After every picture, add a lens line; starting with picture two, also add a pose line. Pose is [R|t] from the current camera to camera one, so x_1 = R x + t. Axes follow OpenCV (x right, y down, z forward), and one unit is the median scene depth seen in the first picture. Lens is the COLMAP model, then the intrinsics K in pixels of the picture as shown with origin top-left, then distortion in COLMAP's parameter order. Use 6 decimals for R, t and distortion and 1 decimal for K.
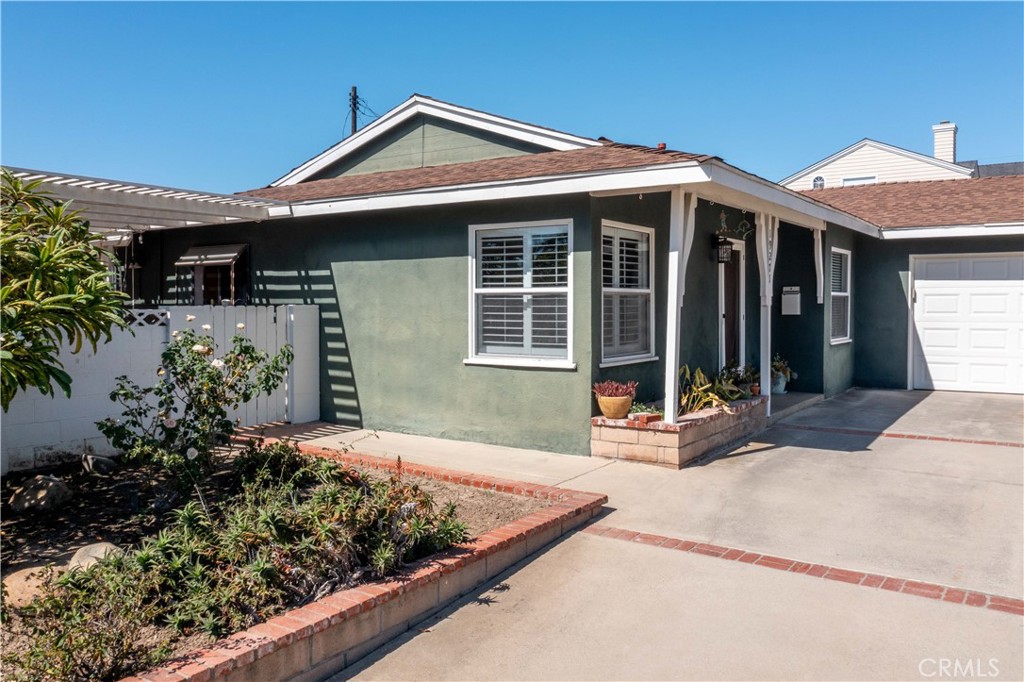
lens RADIAL K [[812.6, 0, 522.5], [0, 812.6, 326.0], [0, 0, 1]] dist [-0.007556, 0.007919]
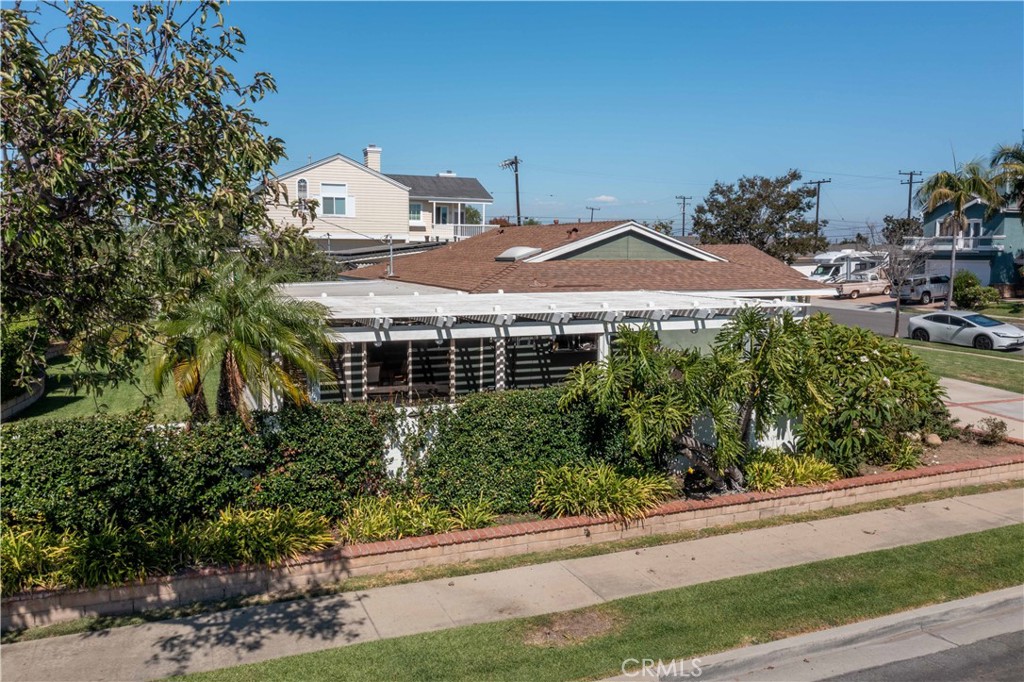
lens RADIAL K [[812.6, 0, 522.5], [0, 812.6, 326.0], [0, 0, 1]] dist [-0.007556, 0.007919]
pose [[0.544695, -0.069140, 0.835779, -2.229647], [0.013150, 0.997177, 0.073922, -0.231260], [-0.838531, -0.029275, 0.544066, 0.257602]]
